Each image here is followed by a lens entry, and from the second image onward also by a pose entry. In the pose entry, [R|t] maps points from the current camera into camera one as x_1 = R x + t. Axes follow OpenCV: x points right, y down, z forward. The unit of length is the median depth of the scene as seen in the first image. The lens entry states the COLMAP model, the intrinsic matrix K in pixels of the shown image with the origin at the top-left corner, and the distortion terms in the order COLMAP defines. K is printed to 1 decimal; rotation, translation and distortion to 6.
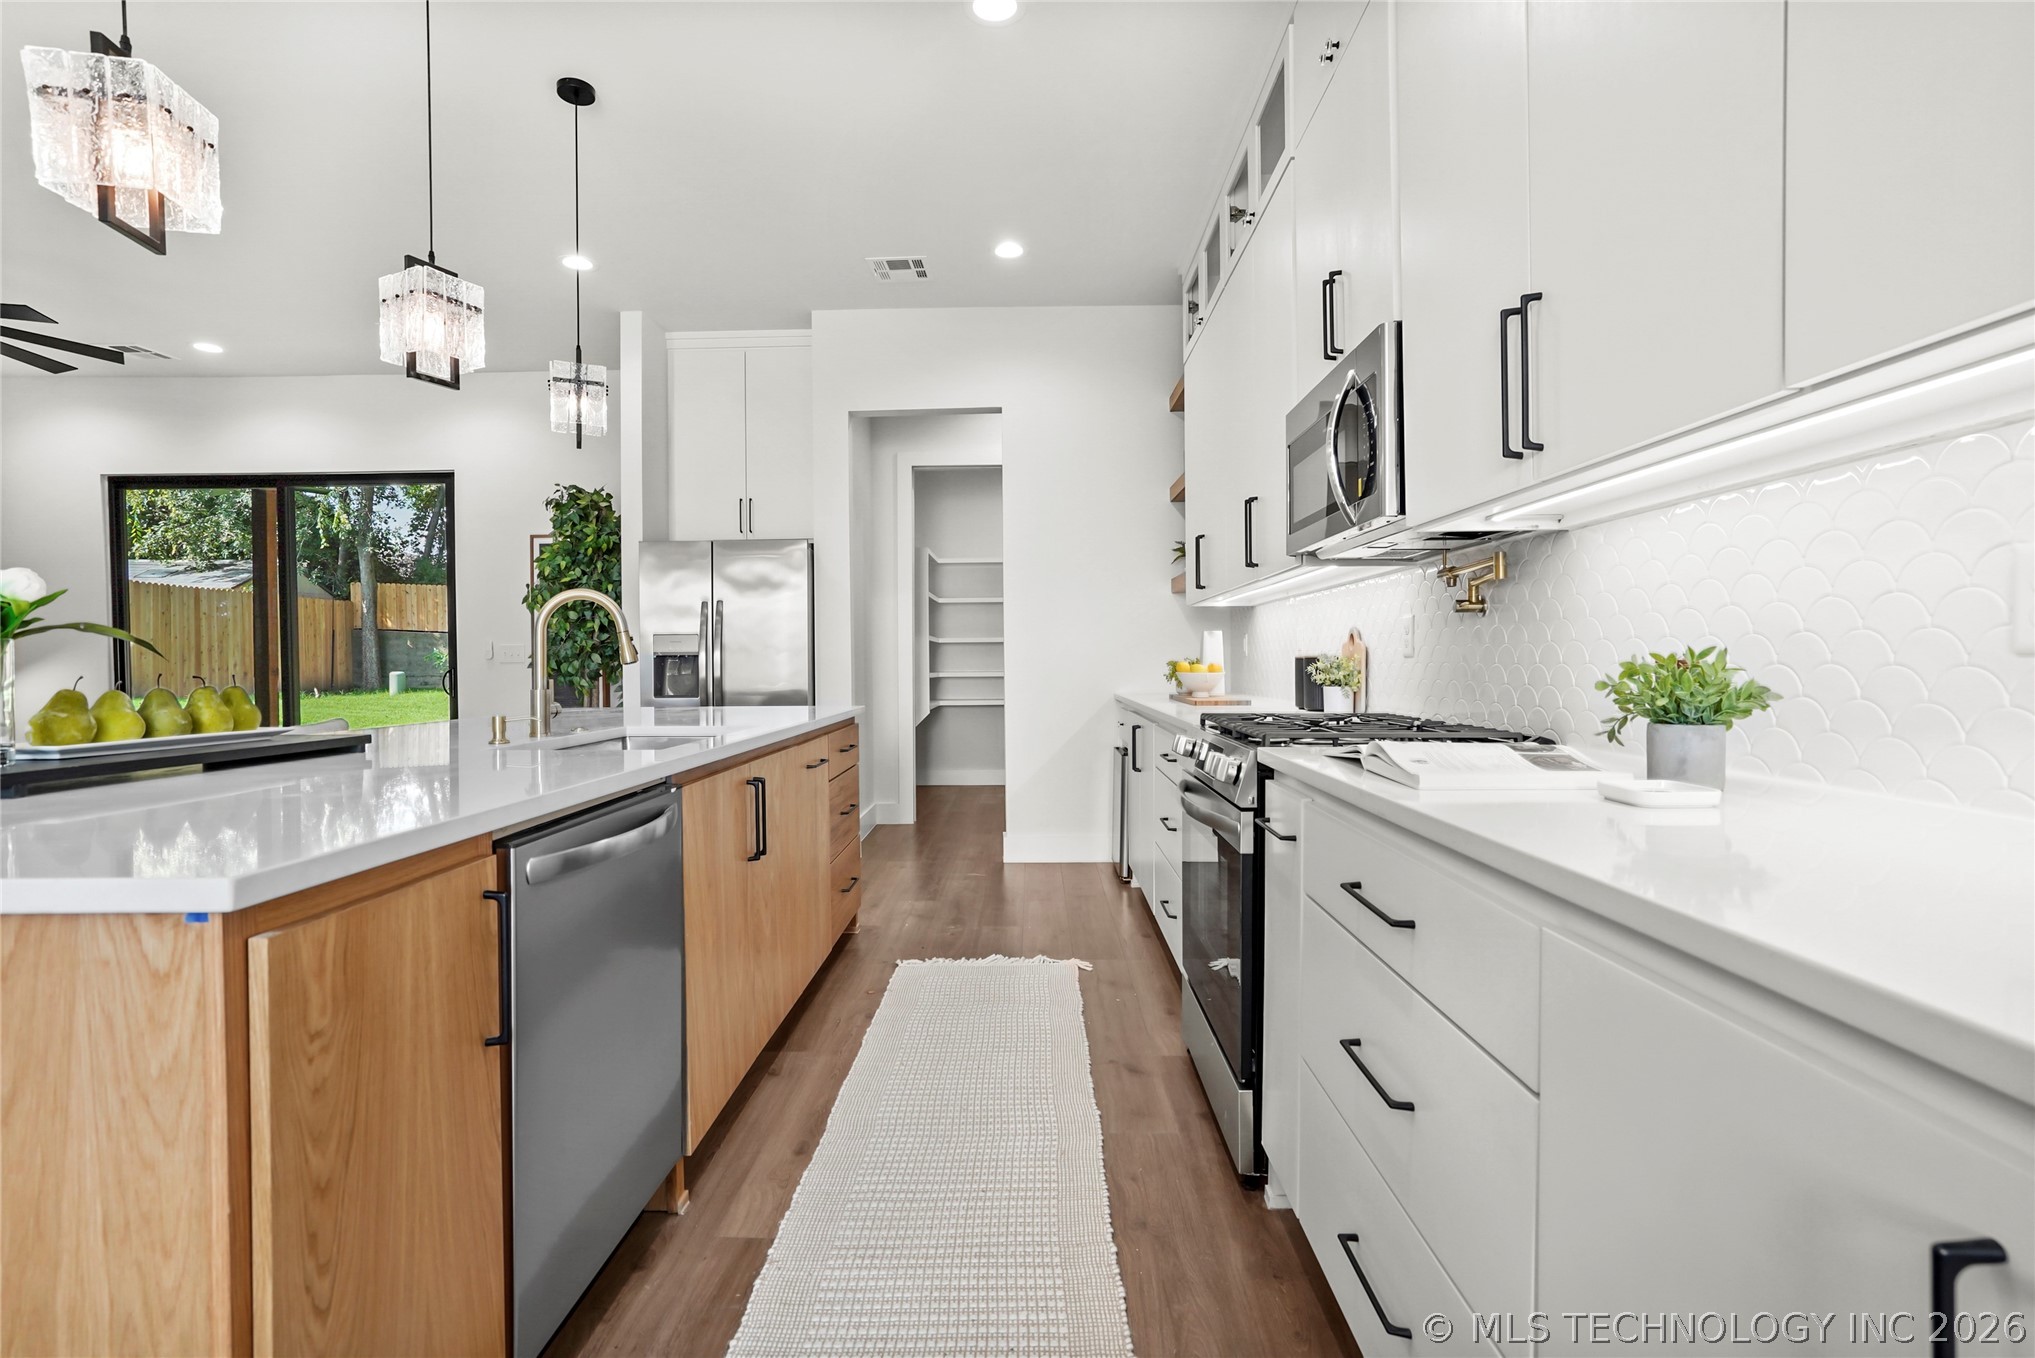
lens RADIAL K [[953.3, 0, 1021.0], [0, 953.3, 677.4], [0, 0, 1]] dist [-0.038748, 0.018650]
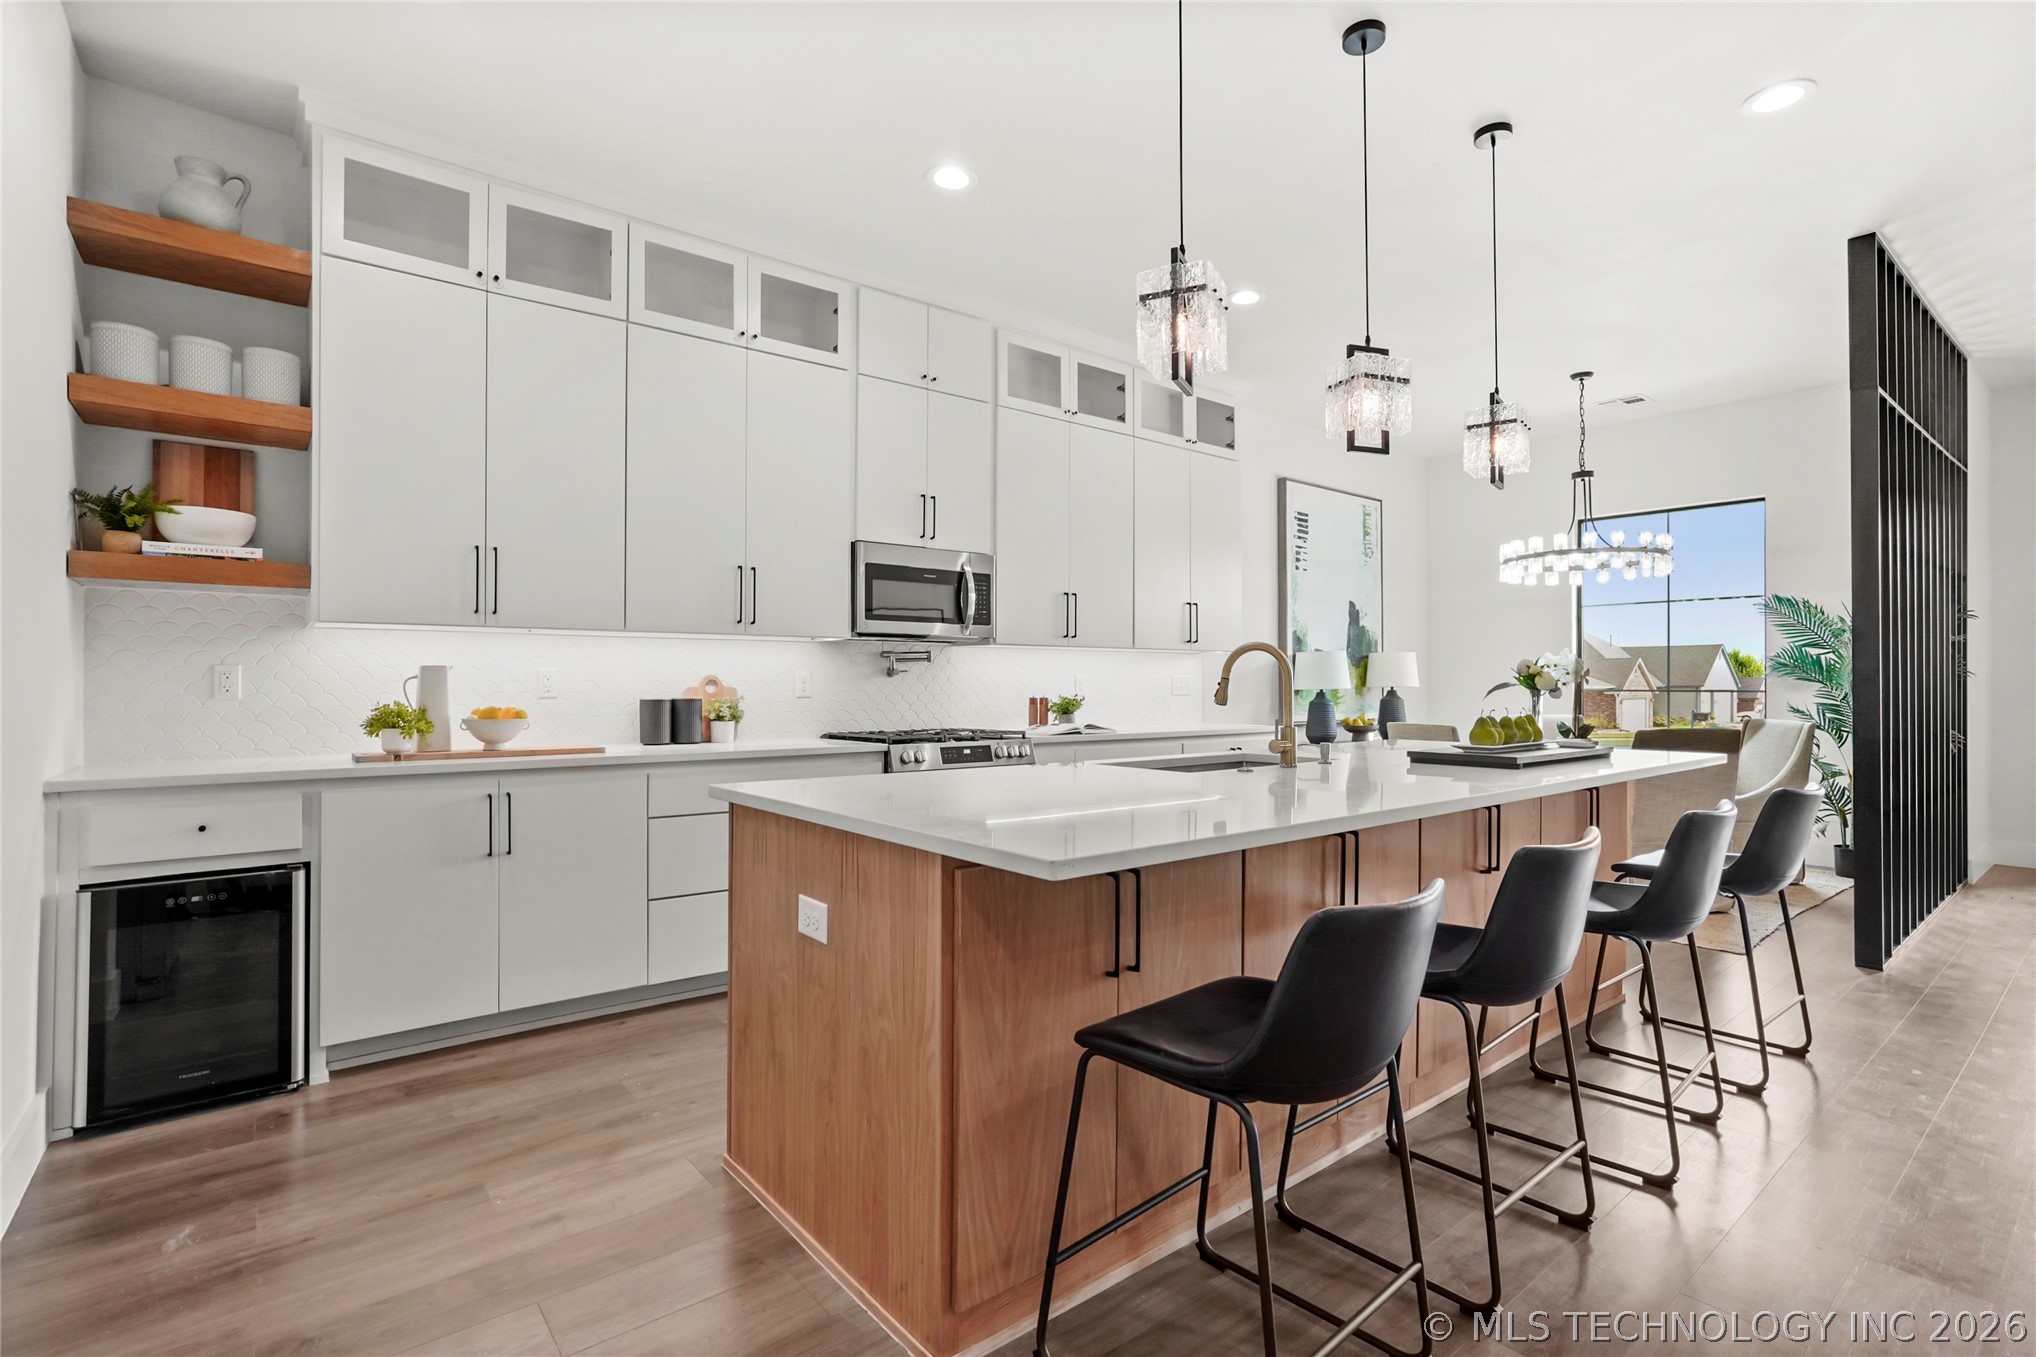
lens RADIAL K [[952.9, 0, 1005.6], [0, 952.9, 681.6], [0, 0, 1]] dist [-0.079046, 0.040300]
pose [[-0.649389, 0.009620, 0.760395, -0.545411], [0.019669, 0.999798, 0.004149, -0.024988], [-0.760202, 0.017650, -0.649447, 0.922400]]
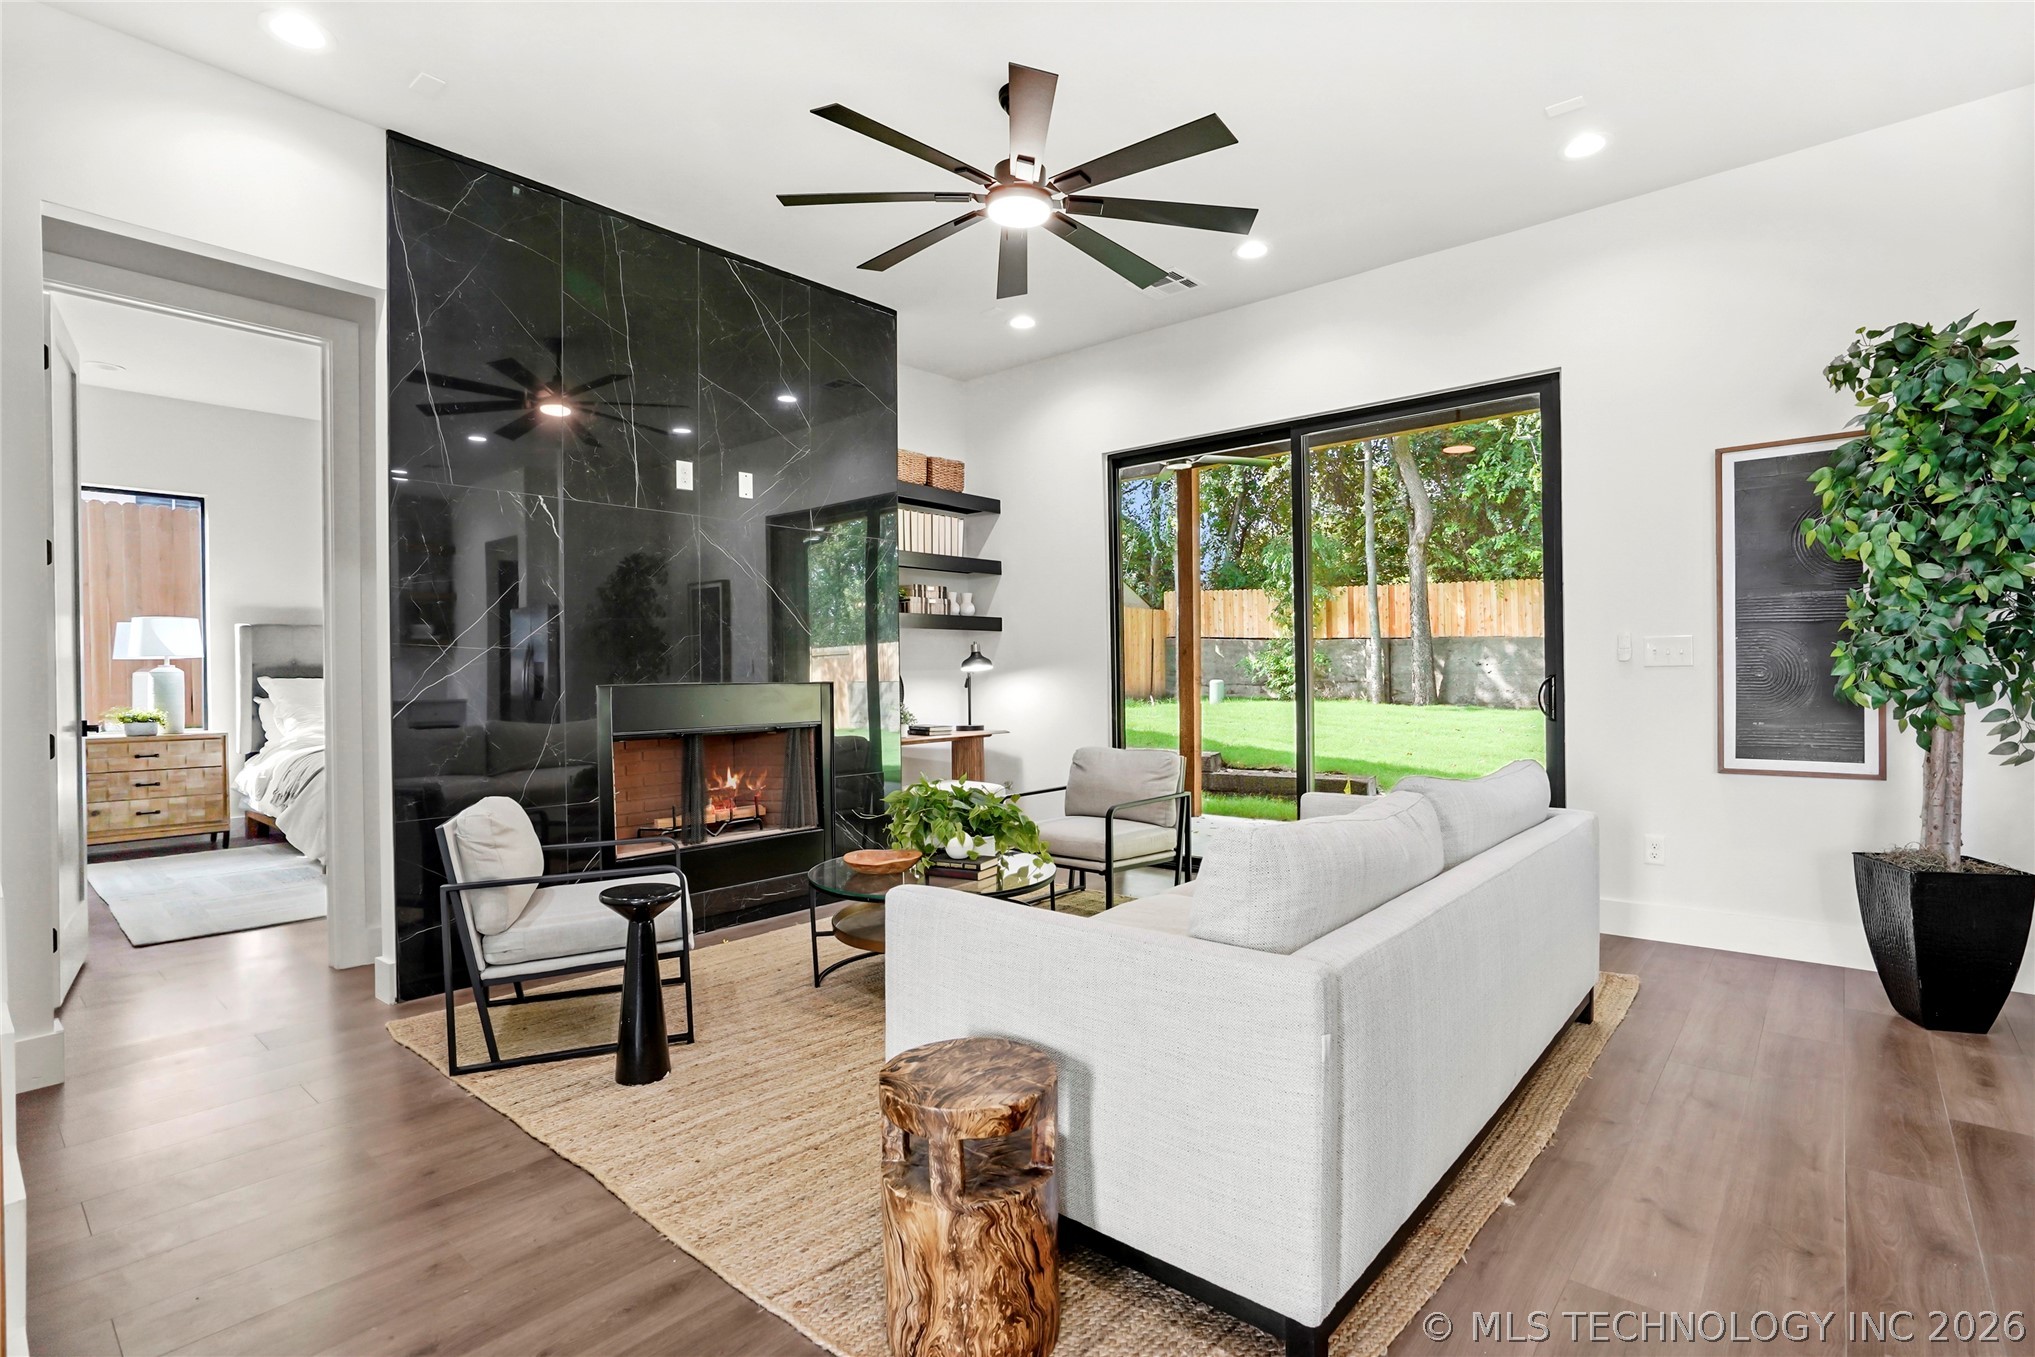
lens RADIAL K [[953.3, 0, 1021.0], [0, 953.3, 676.9], [0, 0, 1]] dist [-0.038748, 0.018650]
pose [[0.773220, -0.000867, -0.634137, -0.572248], [-0.004158, 0.999971, -0.006438, -0.003629], [0.634124, 0.007614, 0.773194, 0.321080]]
